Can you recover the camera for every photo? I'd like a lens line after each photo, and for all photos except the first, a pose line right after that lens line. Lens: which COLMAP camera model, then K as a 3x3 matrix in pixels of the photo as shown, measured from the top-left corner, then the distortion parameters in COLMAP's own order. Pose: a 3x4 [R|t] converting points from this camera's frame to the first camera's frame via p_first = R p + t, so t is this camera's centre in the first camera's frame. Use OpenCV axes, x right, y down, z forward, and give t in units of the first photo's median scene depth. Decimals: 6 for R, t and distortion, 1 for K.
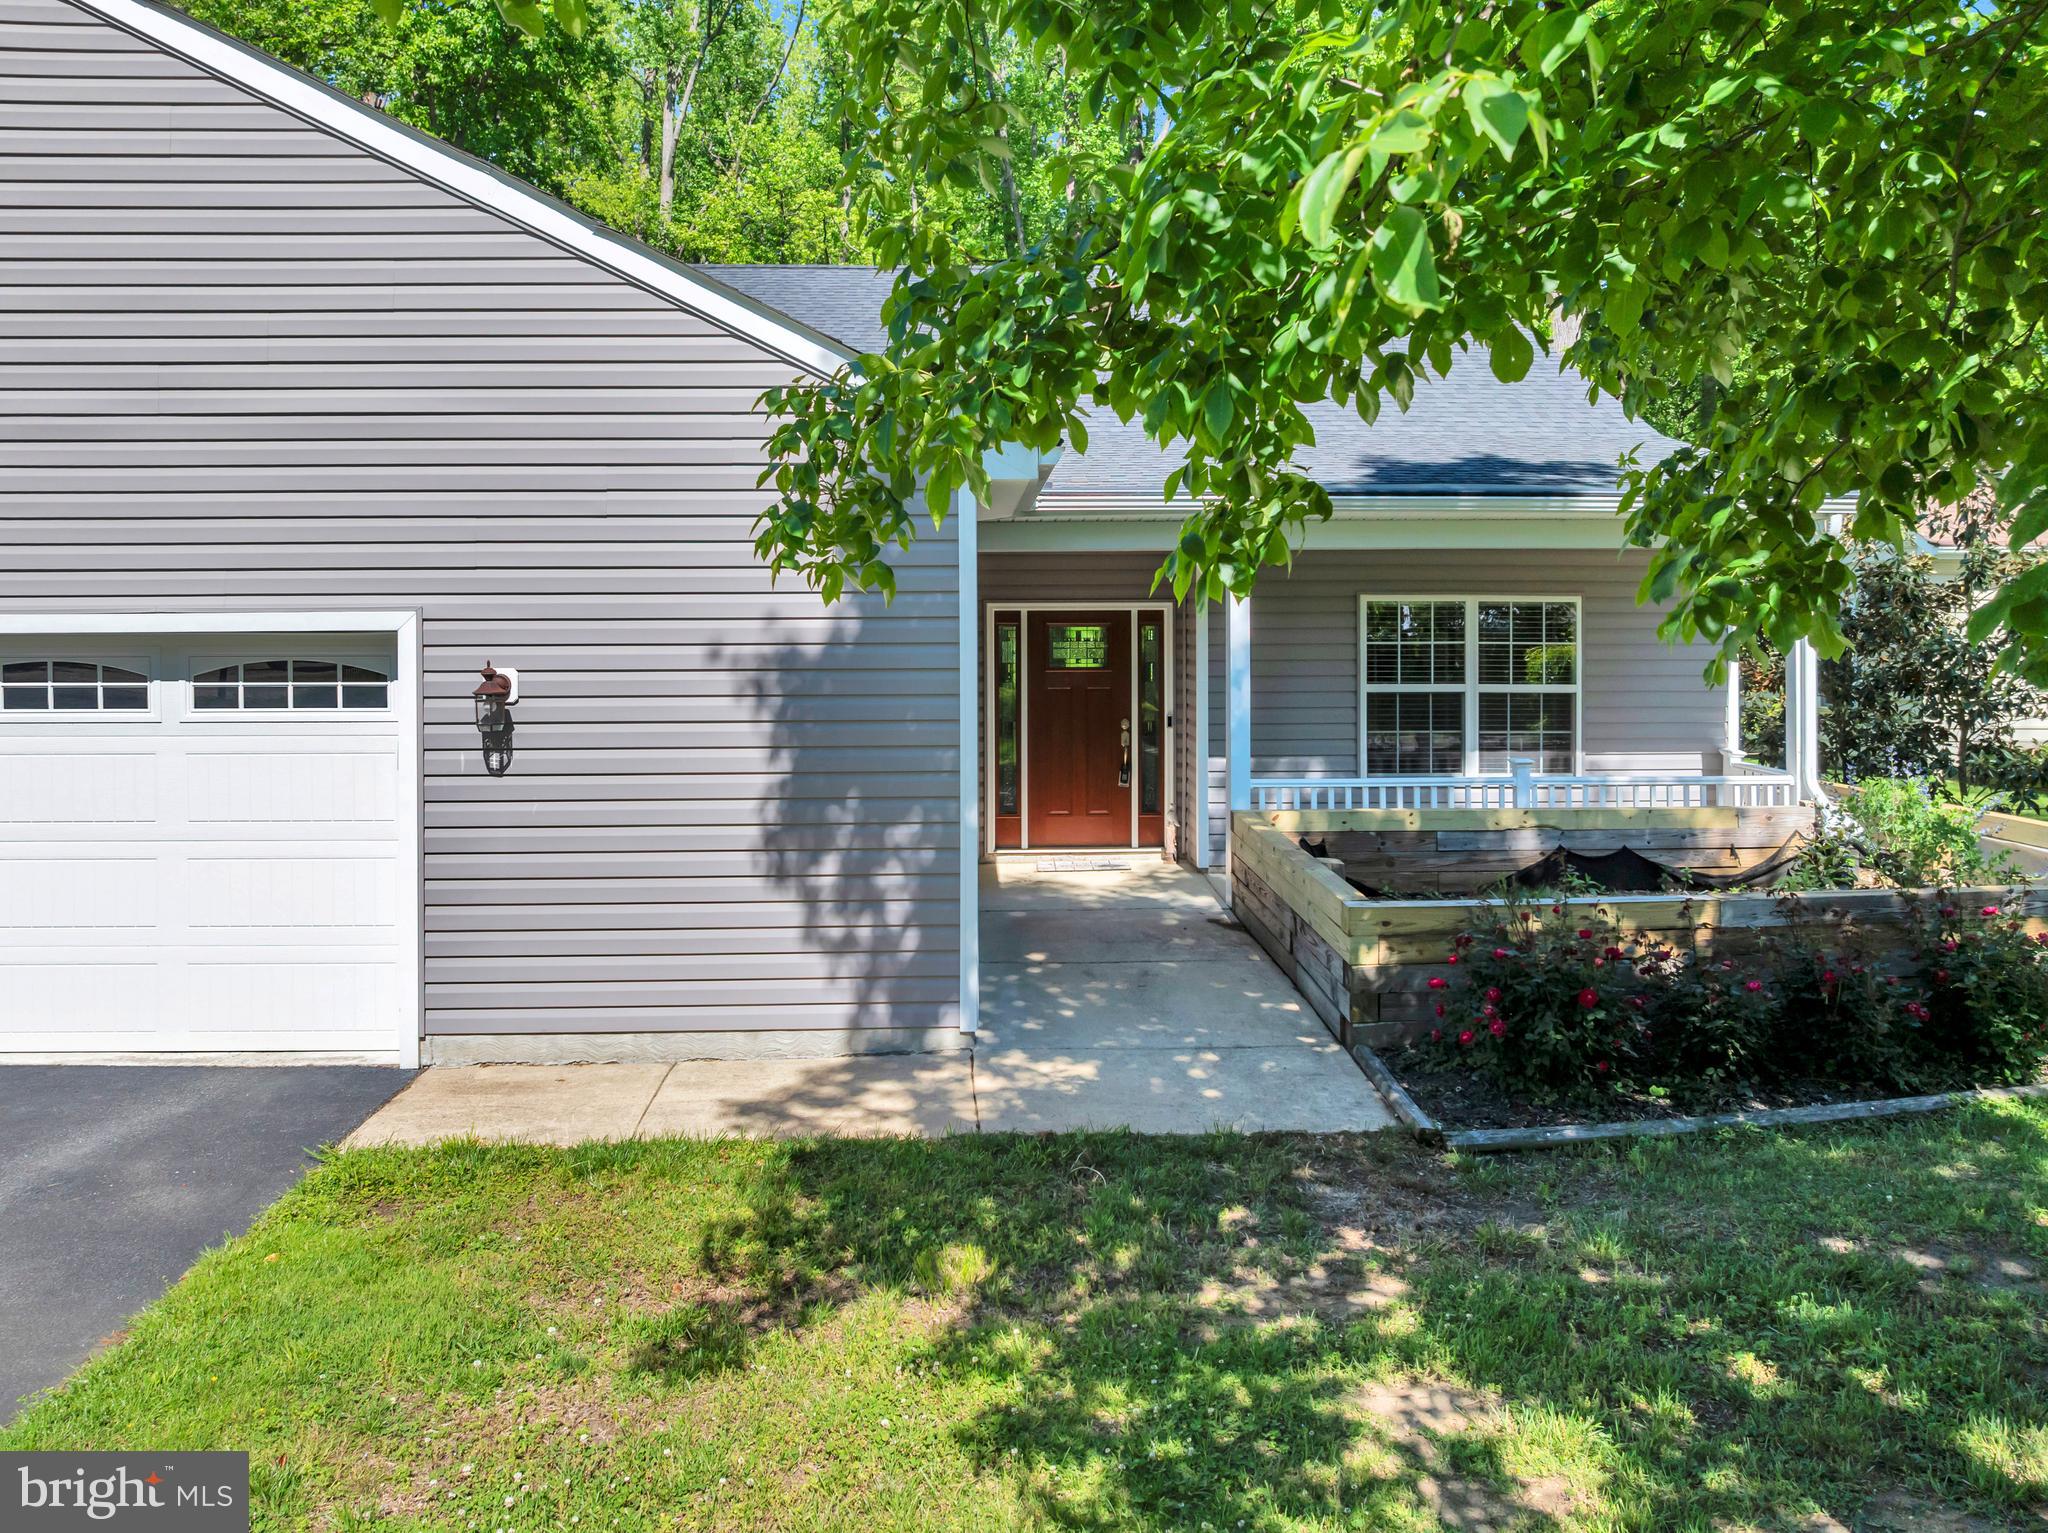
lens RADIAL K [[1458.8, 0, 1021.2], [0, 1458.8, 758.6], [0, 0, 1]] dist [-0.048304, -0.001047]
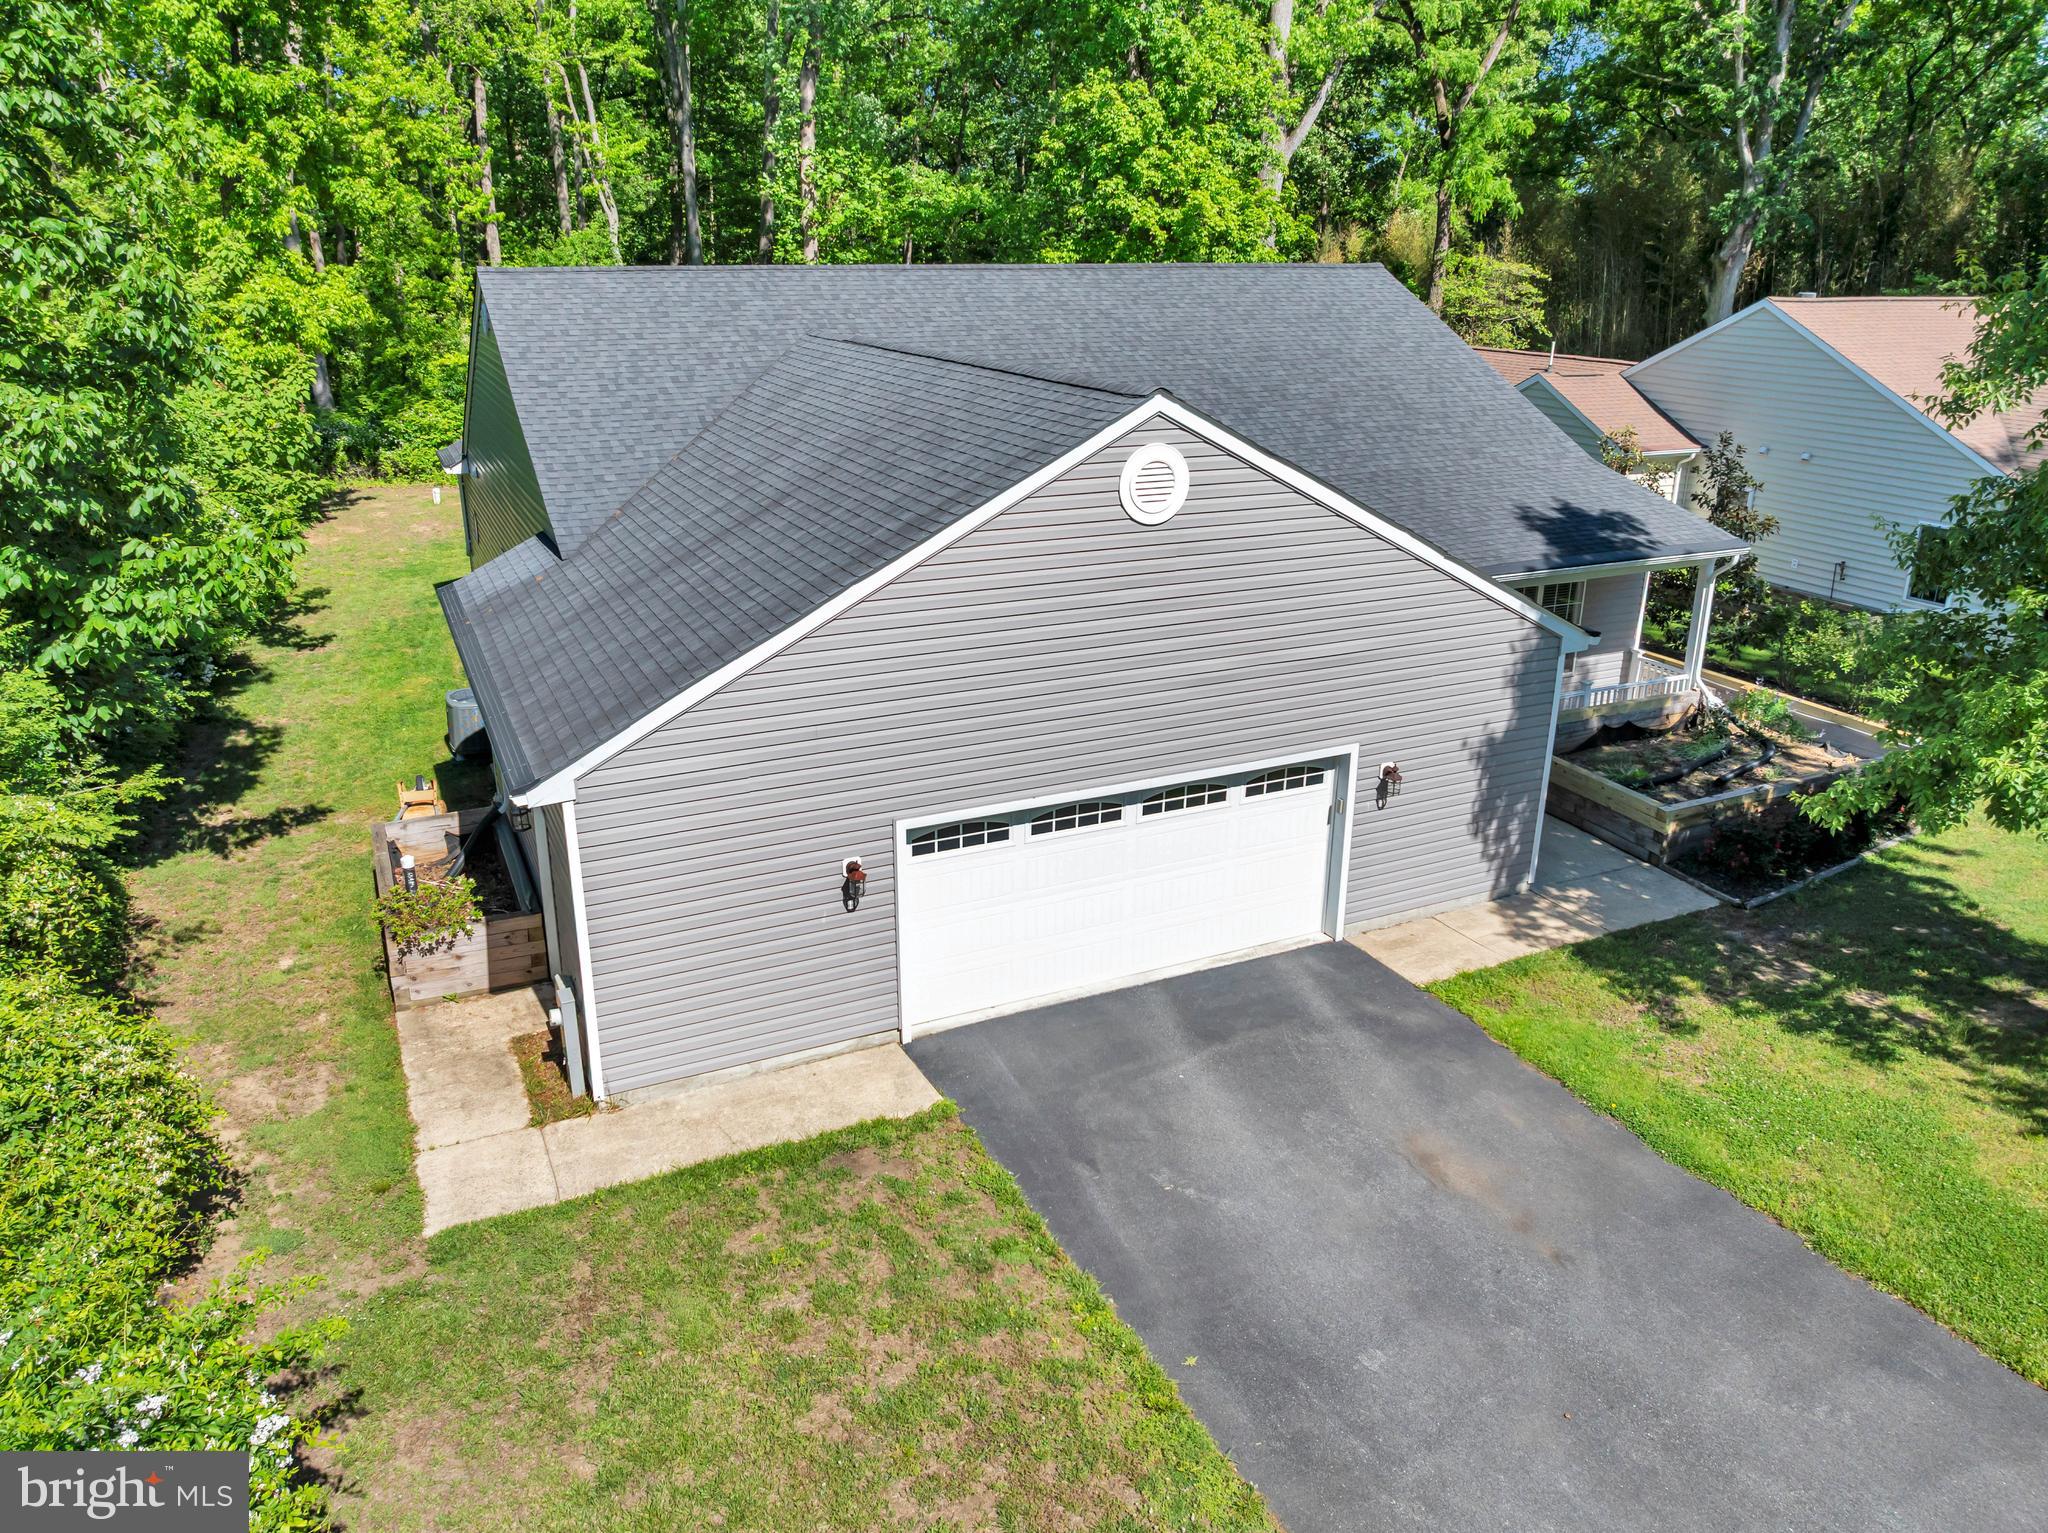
lens RADIAL K [[1458.8, 0, 1016.0], [0, 1458.8, 768.2], [0, 0, 1]] dist [-0.048304, -0.001047]
pose [[0.909936, -0.135635, 0.391943, -1.687401], [0.023049, 0.960091, 0.278736, -0.660321], [-0.414107, -0.244598, 0.876748, -0.657684]]
